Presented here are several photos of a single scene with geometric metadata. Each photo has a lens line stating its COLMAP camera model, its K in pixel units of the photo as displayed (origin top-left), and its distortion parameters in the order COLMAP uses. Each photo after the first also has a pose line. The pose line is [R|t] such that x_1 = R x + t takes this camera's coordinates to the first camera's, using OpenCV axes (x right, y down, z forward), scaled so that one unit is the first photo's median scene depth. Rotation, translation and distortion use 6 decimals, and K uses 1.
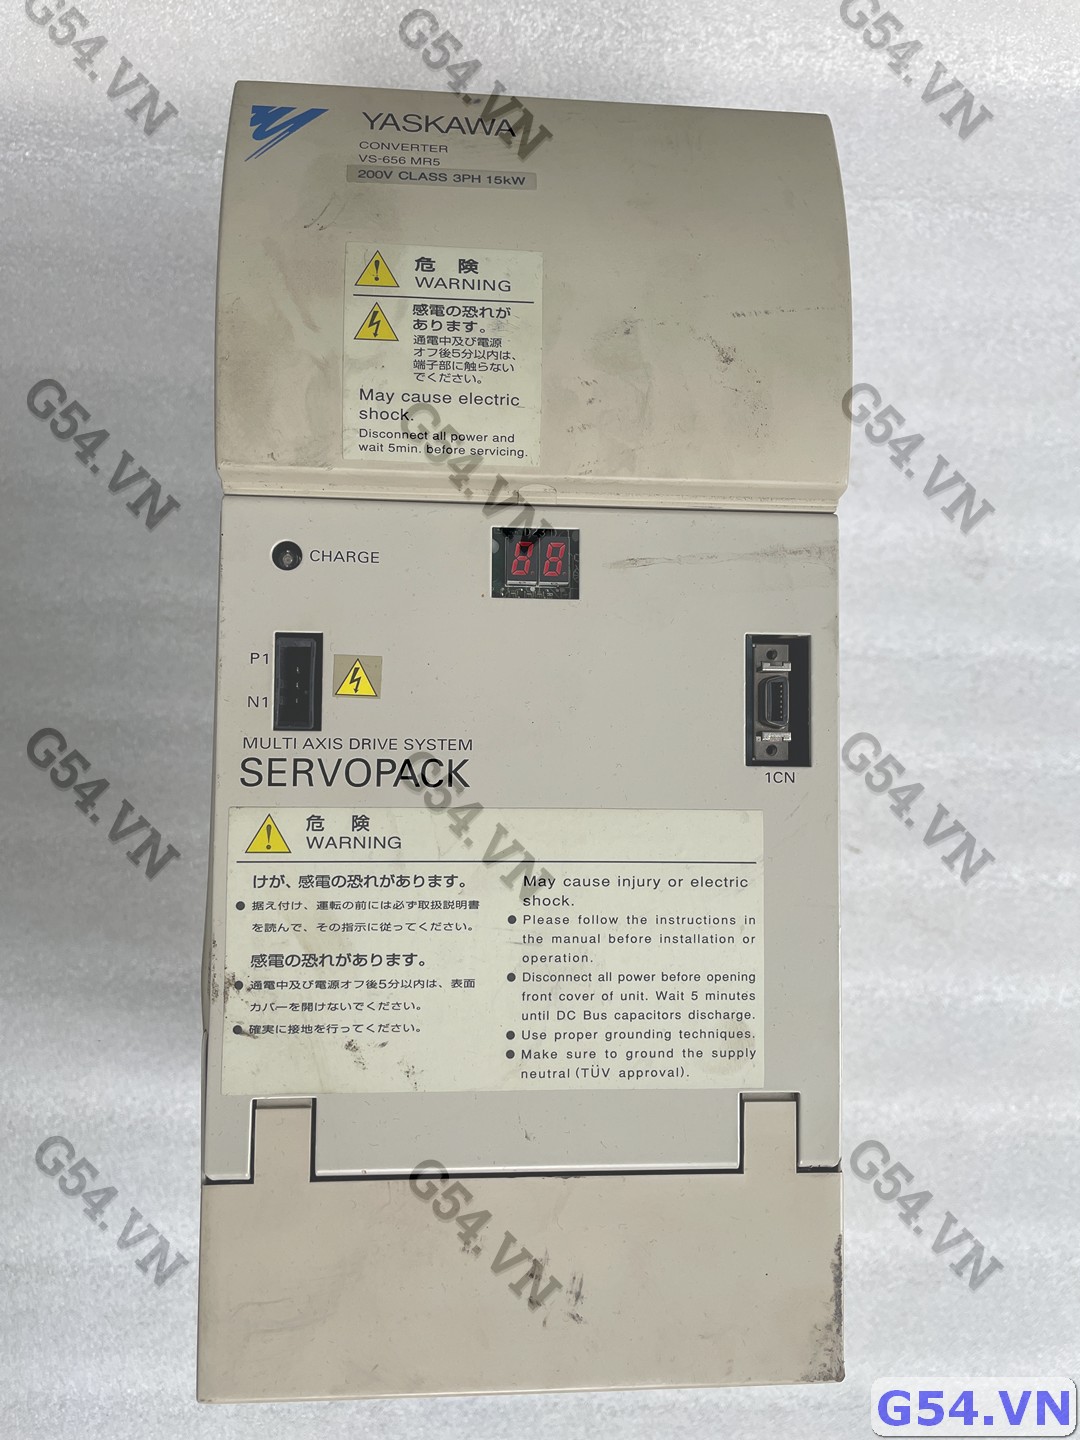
lens RADIAL K [[1136.5, 0, 540.0], [0, 1136.5, 720.0], [0, 0, 1]] dist [0.072193, -0.161155]
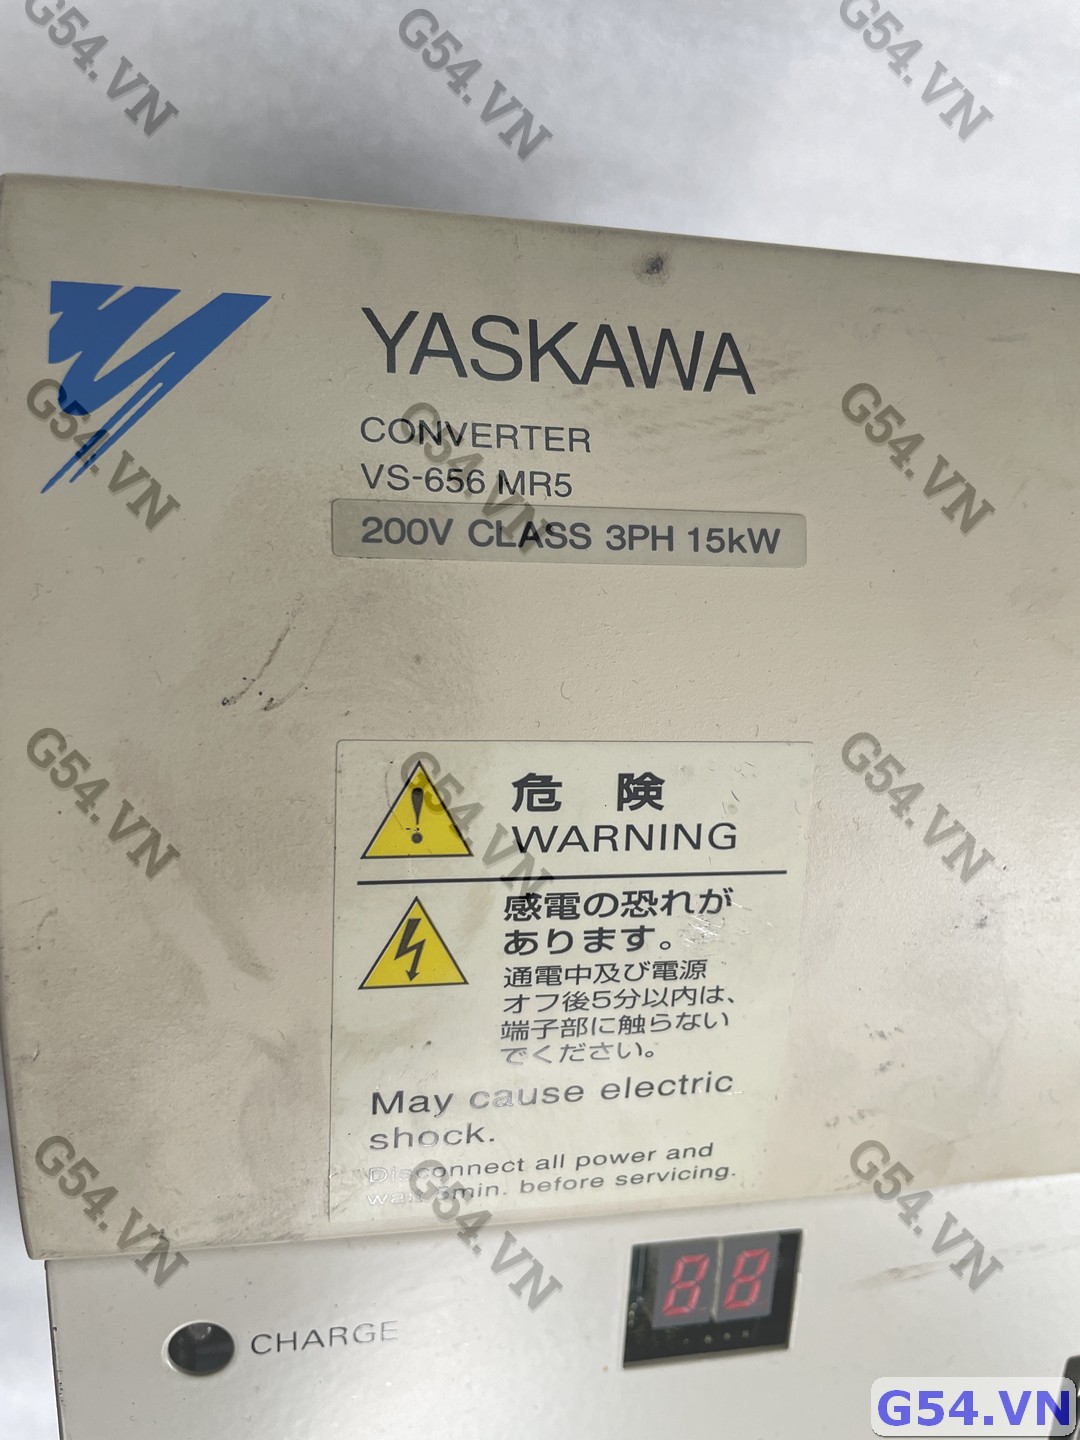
lens RADIAL K [[1136.5, 0, 540.0], [0, 1136.5, 720.0], [0, 0, 1]] dist [0.072193, -0.161155]
pose [[0.991889, 0.013785, 0.126359, -0.150081], [-0.050432, 0.955187, 0.291675, -0.539182], [-0.116675, -0.295682, 0.948135, 0.632616]]
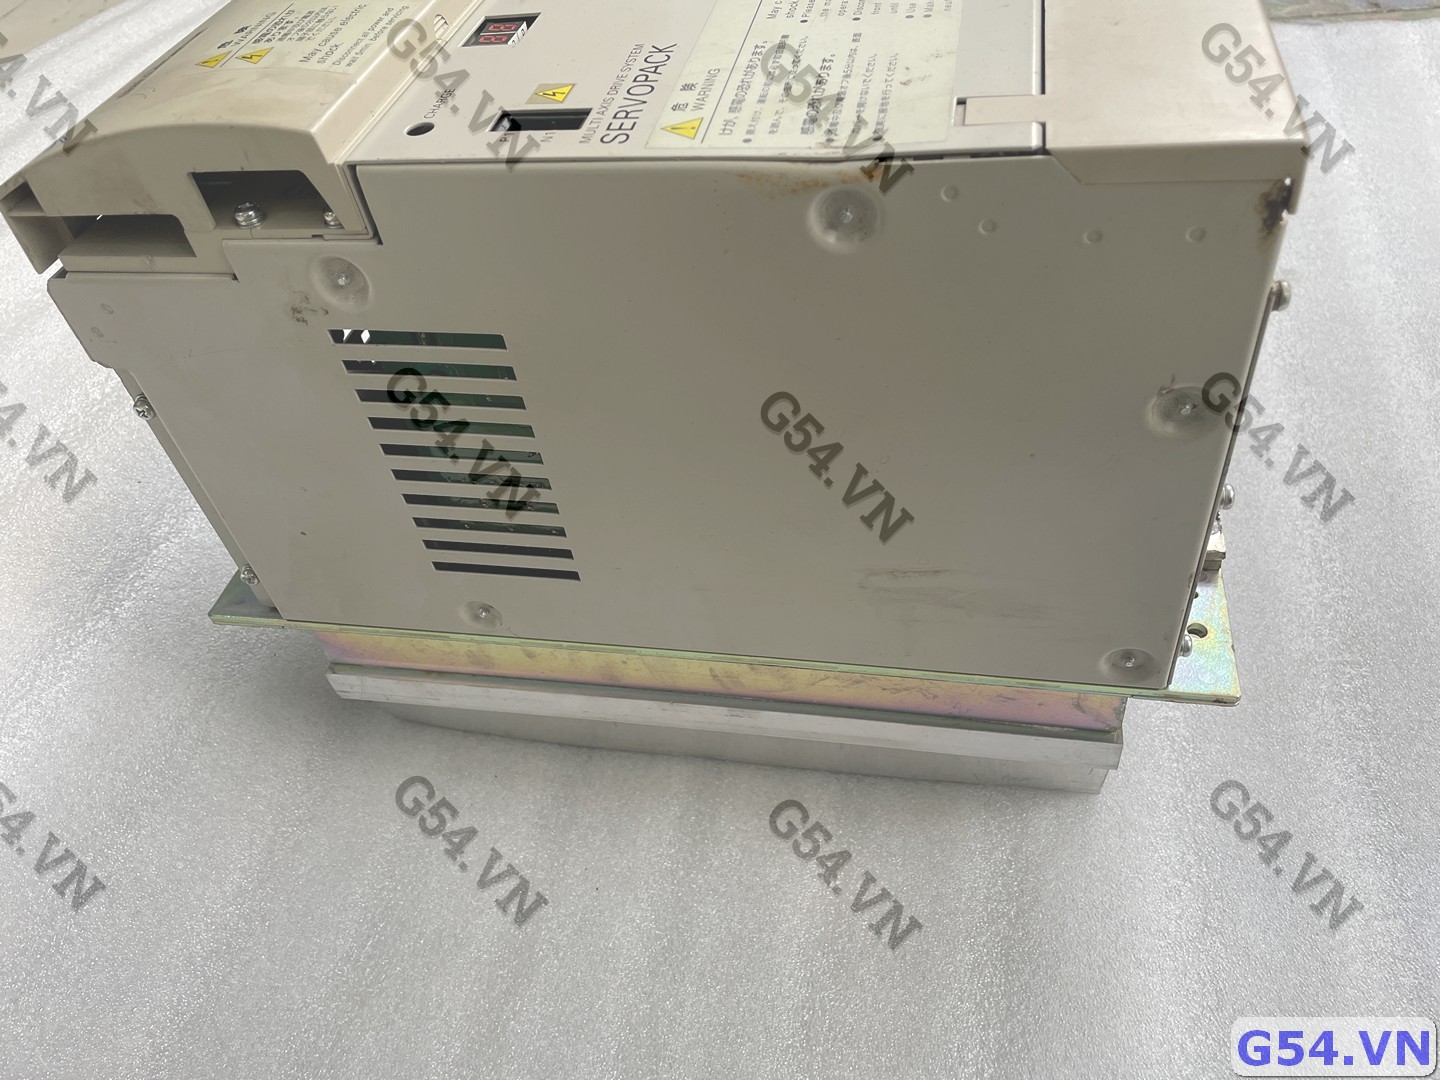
lens RADIAL K [[1136.5, 0, 720.0], [0, 1136.5, 540.0], [0, 0, 1]] dist [0.072193, -0.161155]
pose [[0.176239, -0.764282, 0.620333, -1.107696], [0.980746, 0.082476, -0.177018, 0.335608], [0.084129, 0.639586, 0.764102, 0.484380]]
